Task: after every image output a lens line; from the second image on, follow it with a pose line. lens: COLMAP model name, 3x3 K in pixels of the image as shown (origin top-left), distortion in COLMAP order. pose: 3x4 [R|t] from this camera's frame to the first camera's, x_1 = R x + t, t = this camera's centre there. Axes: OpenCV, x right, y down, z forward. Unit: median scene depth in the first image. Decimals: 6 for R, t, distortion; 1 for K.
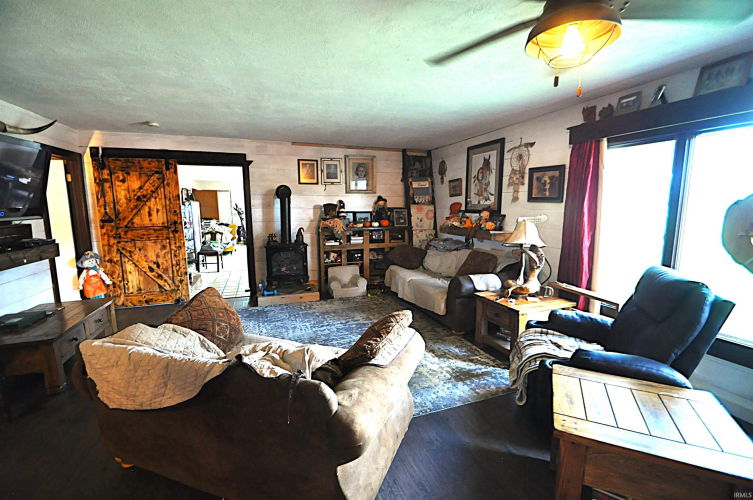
lens RADIAL K [[336.1, 0, 376.3], [0, 336.1, 250.3], [0, 0, 1]] dist [0.018767, -0.001025]
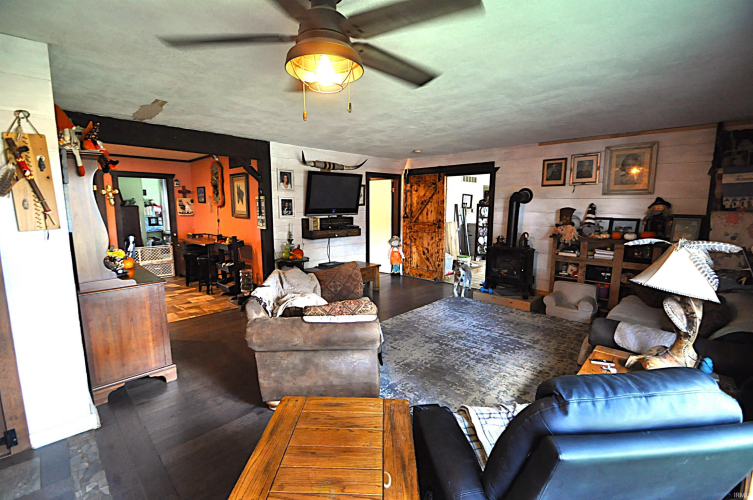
lens RADIAL K [[336.1, 0, 375.7], [0, 336.1, 250.0], [0, 0, 1]] dist [0.018767, -0.001025]
pose [[0.436178, 0.129057, -0.890558, 0.458347], [-0.127306, 0.988558, 0.080906, -0.041112], [0.890810, 0.078084, 0.447617, 0.188482]]
